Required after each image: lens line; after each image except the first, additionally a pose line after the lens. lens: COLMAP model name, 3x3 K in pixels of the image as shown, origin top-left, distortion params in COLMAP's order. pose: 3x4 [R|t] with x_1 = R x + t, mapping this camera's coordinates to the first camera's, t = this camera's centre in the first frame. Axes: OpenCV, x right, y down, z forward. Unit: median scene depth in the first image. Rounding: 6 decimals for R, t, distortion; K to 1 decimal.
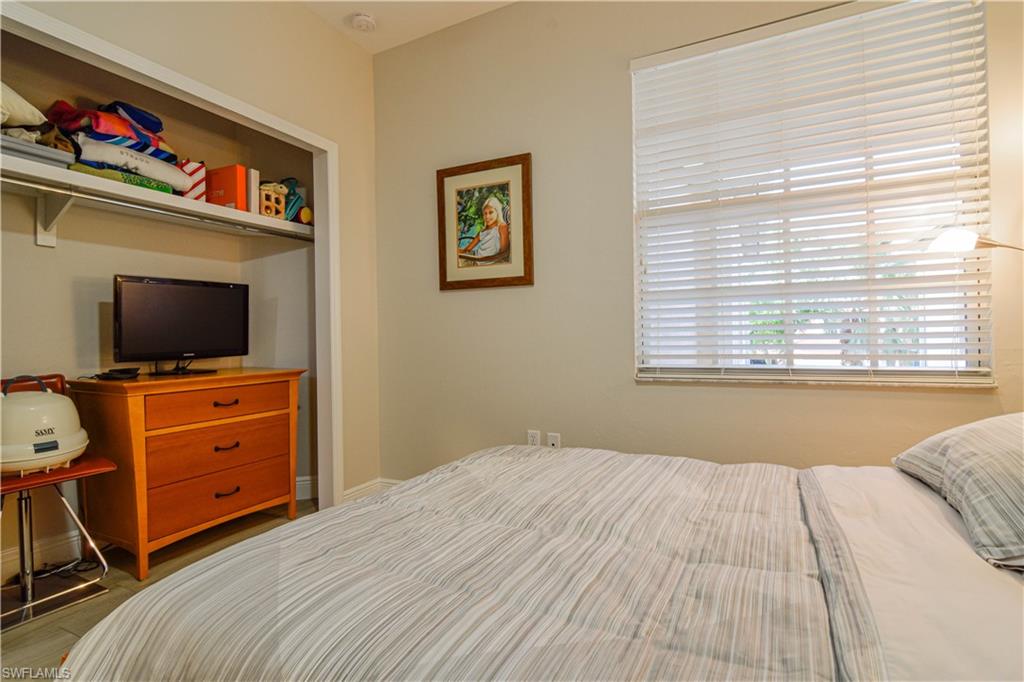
lens RADIAL K [[507.9, 0, 512.0], [0, 507.9, 341.0], [0, 0, 1]] dist [0.001496, -0.000783]
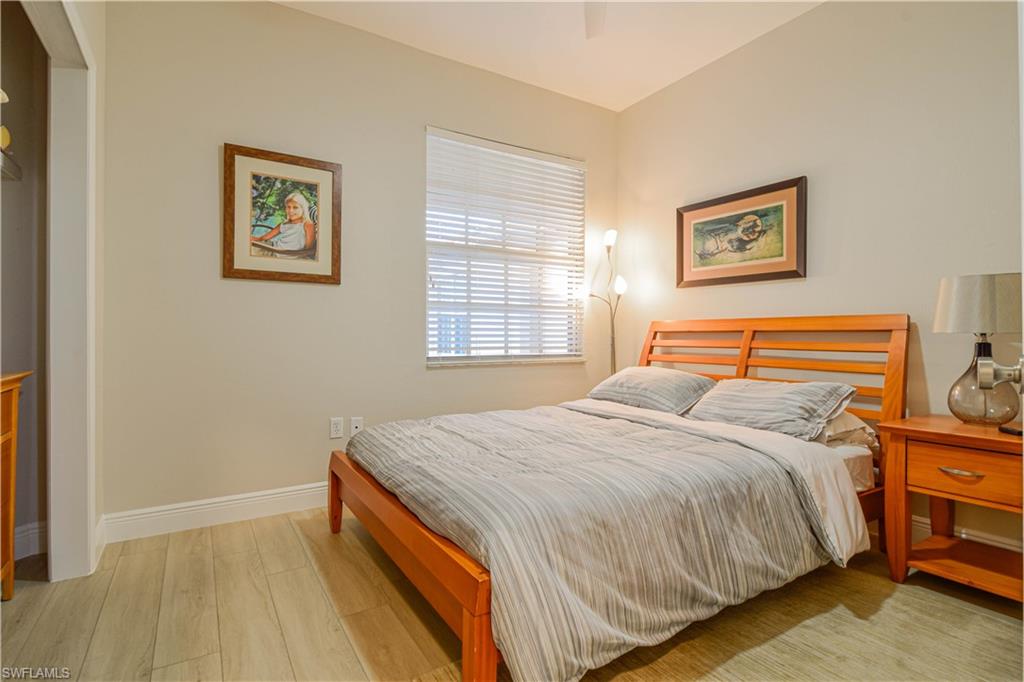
lens RADIAL K [[507.9, 0, 512.0], [0, 507.9, 341.0], [0, 0, 1]] dist [0.001496, -0.000783]
pose [[0.513946, 0.008583, 0.857780, -0.681411], [-0.010495, 0.999938, -0.003718, 0.011088], [-0.857758, -0.007091, 0.514004, 0.109701]]
